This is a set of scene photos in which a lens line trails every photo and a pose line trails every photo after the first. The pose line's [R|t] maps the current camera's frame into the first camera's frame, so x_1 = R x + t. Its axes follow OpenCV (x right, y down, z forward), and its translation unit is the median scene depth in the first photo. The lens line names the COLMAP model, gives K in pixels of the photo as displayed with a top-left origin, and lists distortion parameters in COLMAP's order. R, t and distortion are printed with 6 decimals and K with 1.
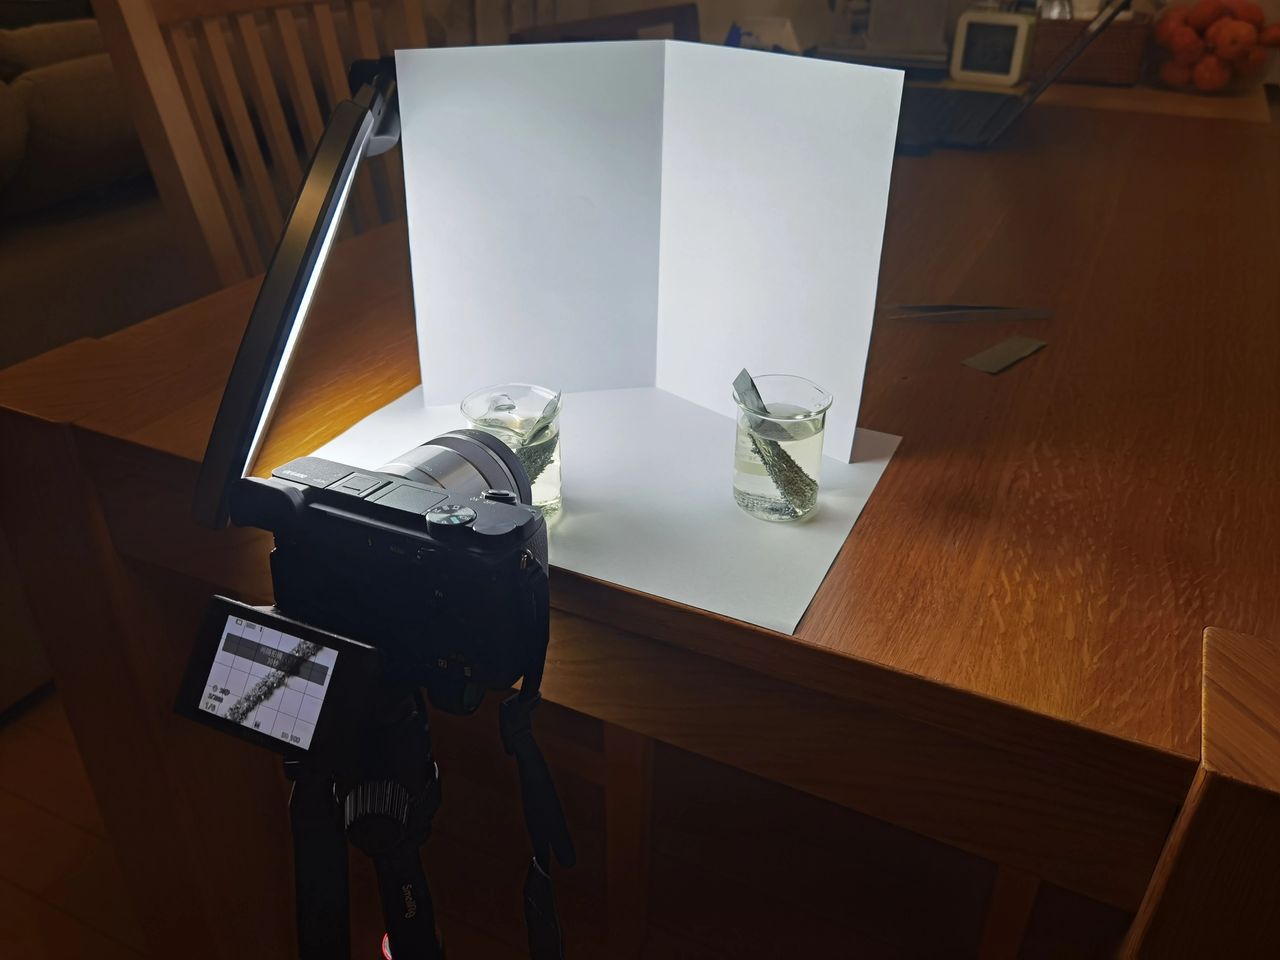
lens RADIAL K [[1086.4, 0, 638.3], [0, 1086.4, 483.9], [0, 0, 1]] dist [-0.013038, -0.003203]
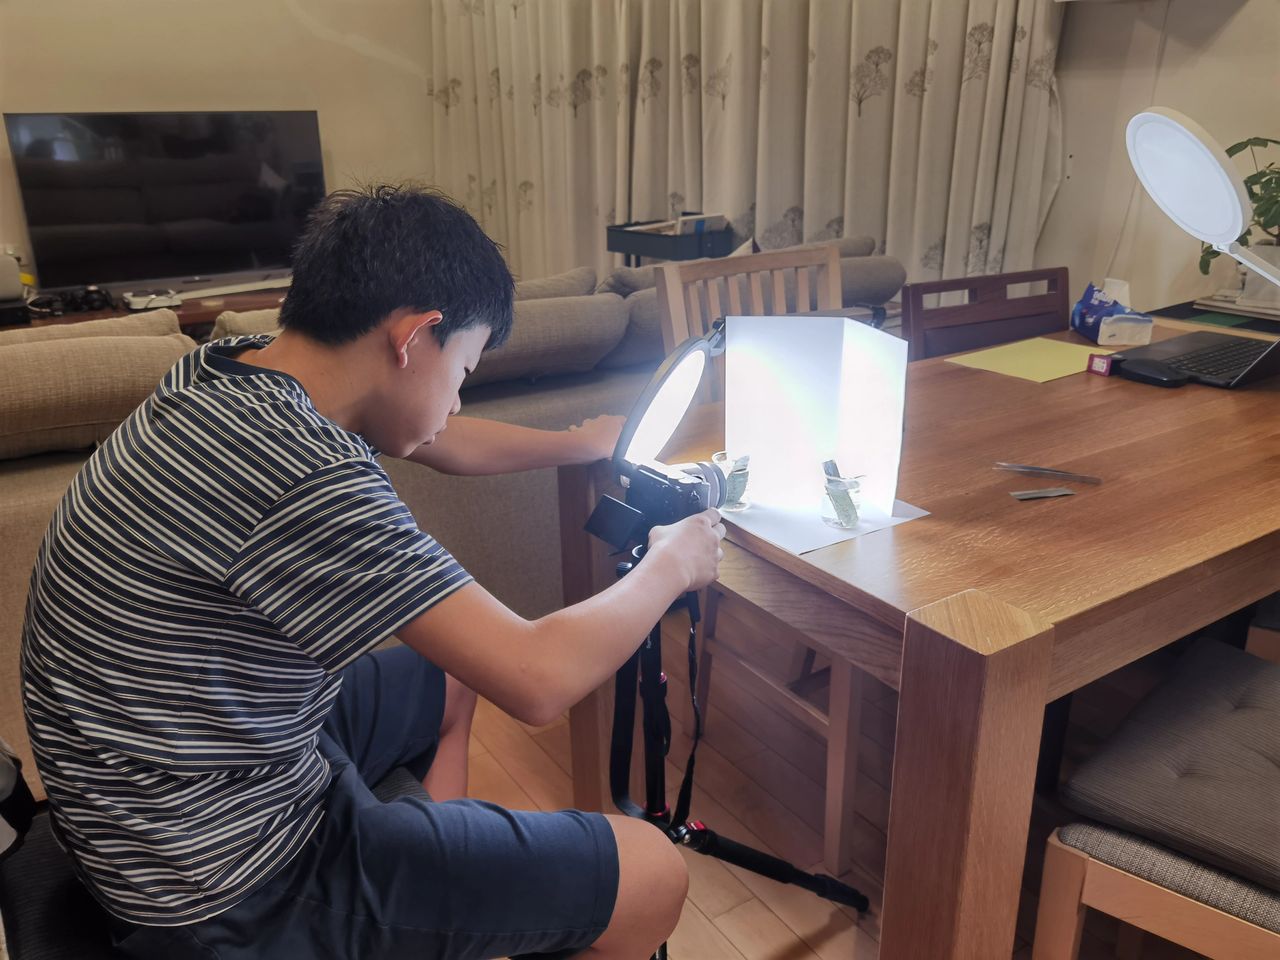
lens RADIAL K [[1086.4, 0, 640.8], [0, 1086.4, 479.0], [0, 0, 1]] dist [-0.013038, -0.003203]
pose [[0.855011, 0.149463, -0.496605, 0.896504], [-0.229924, 0.967565, -0.104656, 0.268510], [0.464856, 0.203664, 0.861644, -1.168207]]
